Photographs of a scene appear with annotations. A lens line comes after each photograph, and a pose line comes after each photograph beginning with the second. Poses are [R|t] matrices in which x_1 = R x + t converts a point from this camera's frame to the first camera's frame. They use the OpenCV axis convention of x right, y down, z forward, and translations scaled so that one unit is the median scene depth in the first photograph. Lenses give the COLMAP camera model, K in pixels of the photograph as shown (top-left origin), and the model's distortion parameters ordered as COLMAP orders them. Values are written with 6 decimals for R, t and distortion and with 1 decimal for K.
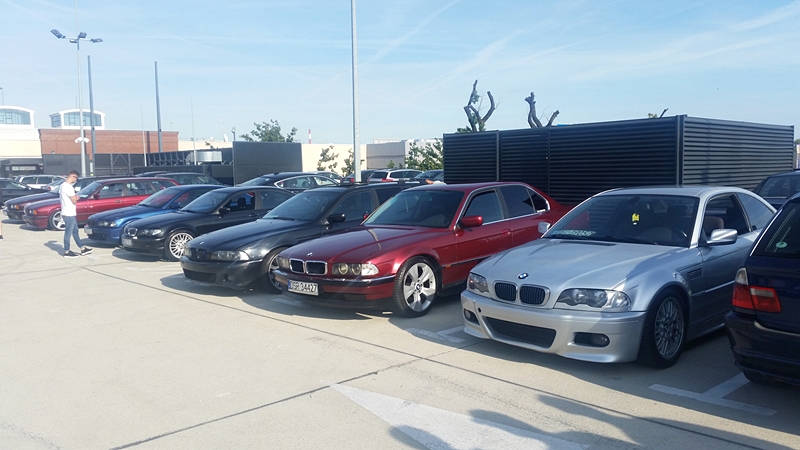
lens RADIAL K [[685.5, 0, 396.1], [0, 685.5, 231.9], [0, 0, 1]] dist [0.037429, -0.061947]
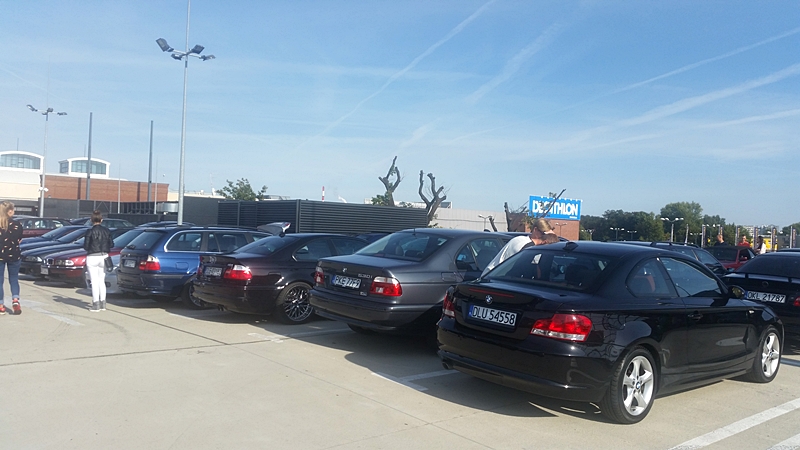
lens RADIAL K [[685.5, 0, 404.2], [0, 685.5, 223.7], [0, 0, 1]] dist [0.037429, -0.061947]
pose [[0.998462, 0.054583, -0.009710, 0.090918], [-0.055282, 0.993430, -0.100199, 0.008325], [0.004177, 0.100582, 0.994920, -0.104279]]
